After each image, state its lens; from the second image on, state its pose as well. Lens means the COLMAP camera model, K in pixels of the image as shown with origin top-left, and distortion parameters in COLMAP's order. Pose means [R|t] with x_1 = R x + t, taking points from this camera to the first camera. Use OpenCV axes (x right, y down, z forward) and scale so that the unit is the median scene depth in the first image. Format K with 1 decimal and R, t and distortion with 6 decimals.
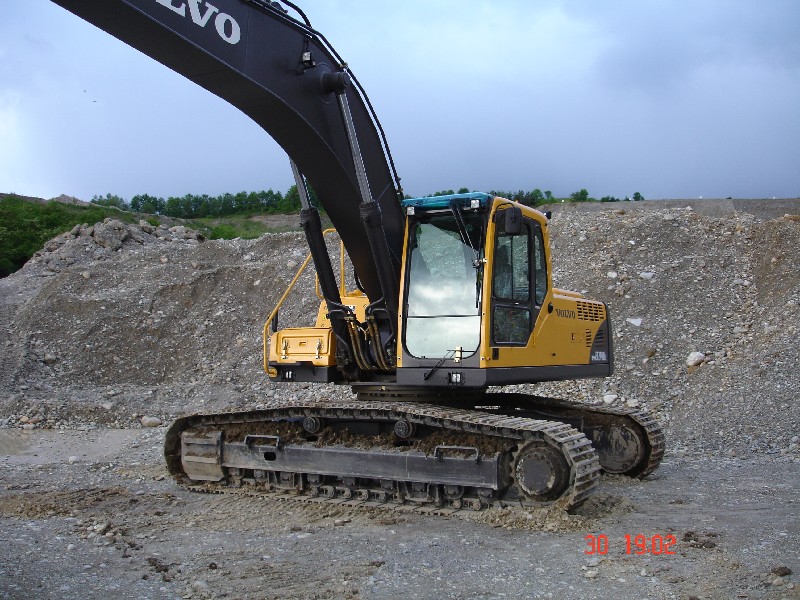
lens RADIAL K [[899.6, 0, 400.0], [0, 899.6, 300.0], [0, 0, 1]] dist [-0.059792, -0.171637]
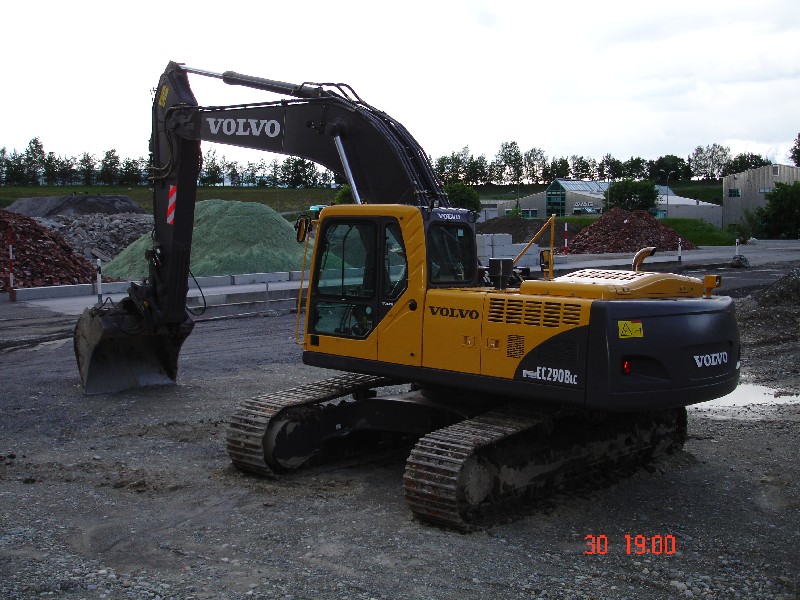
lens RADIAL K [[969.4, 0, 400.6], [0, 969.4, 297.7], [0, 0, 1]] dist [-0.087300, -0.006892]
pose [[-0.198898, 0.051661, -0.978658, 1.152889], [0.030766, 0.998447, 0.046453, -0.045910], [0.979537, -0.020870, -0.200178, 1.176026]]
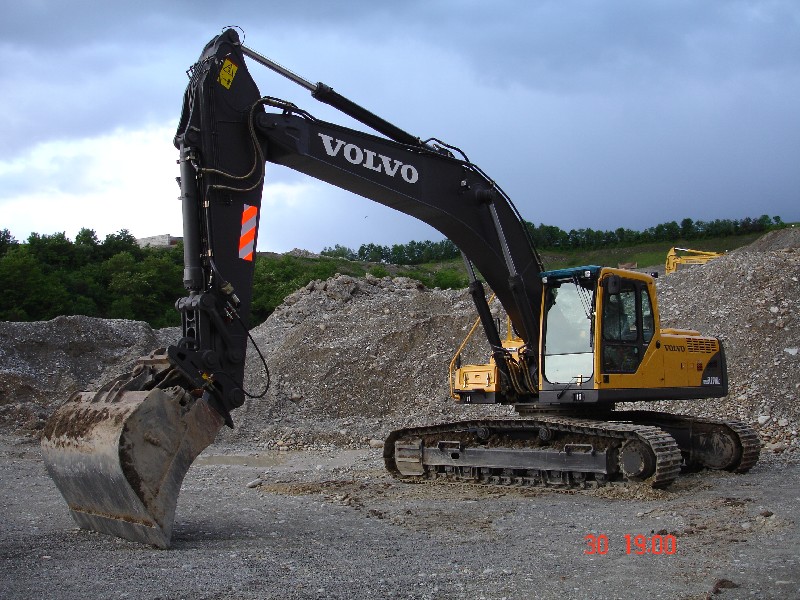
lens RADIAL K [[899.6, 0, 400.0], [0, 899.6, 300.0], [0, 0, 1]] dist [-0.059792, -0.171637]
pose [[0.968394, -0.045369, -0.245263, 0.123004], [0.034493, 0.998229, -0.048461, -0.006071], [0.247027, 0.038469, 0.968245, -0.384991]]
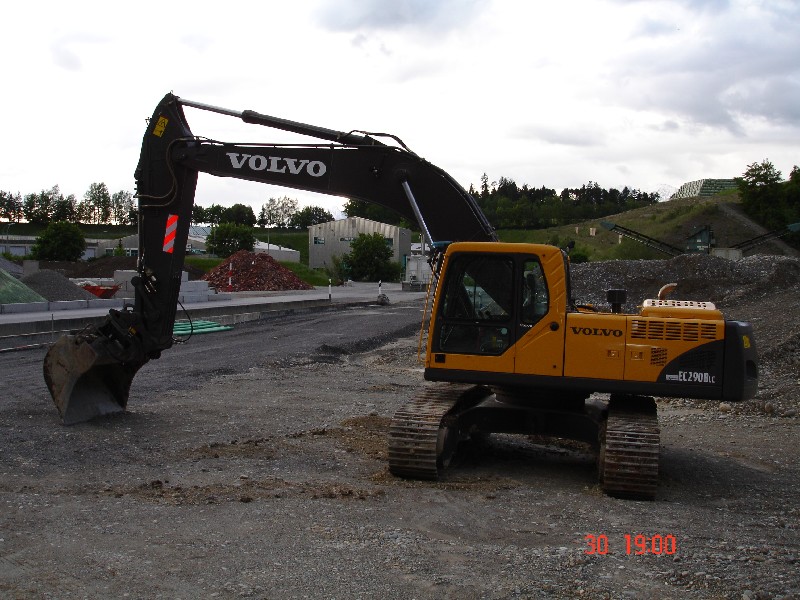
lens RADIAL K [[899.6, 0, 400.0], [0, 899.6, 300.0], [0, 0, 1]] dist [-0.059792, -0.171637]
pose [[0.262463, 0.015064, -0.964824, 1.219380], [0.010222, 0.999779, 0.018390, -0.047845], [0.964888, -0.014689, 0.262251, 0.496420]]
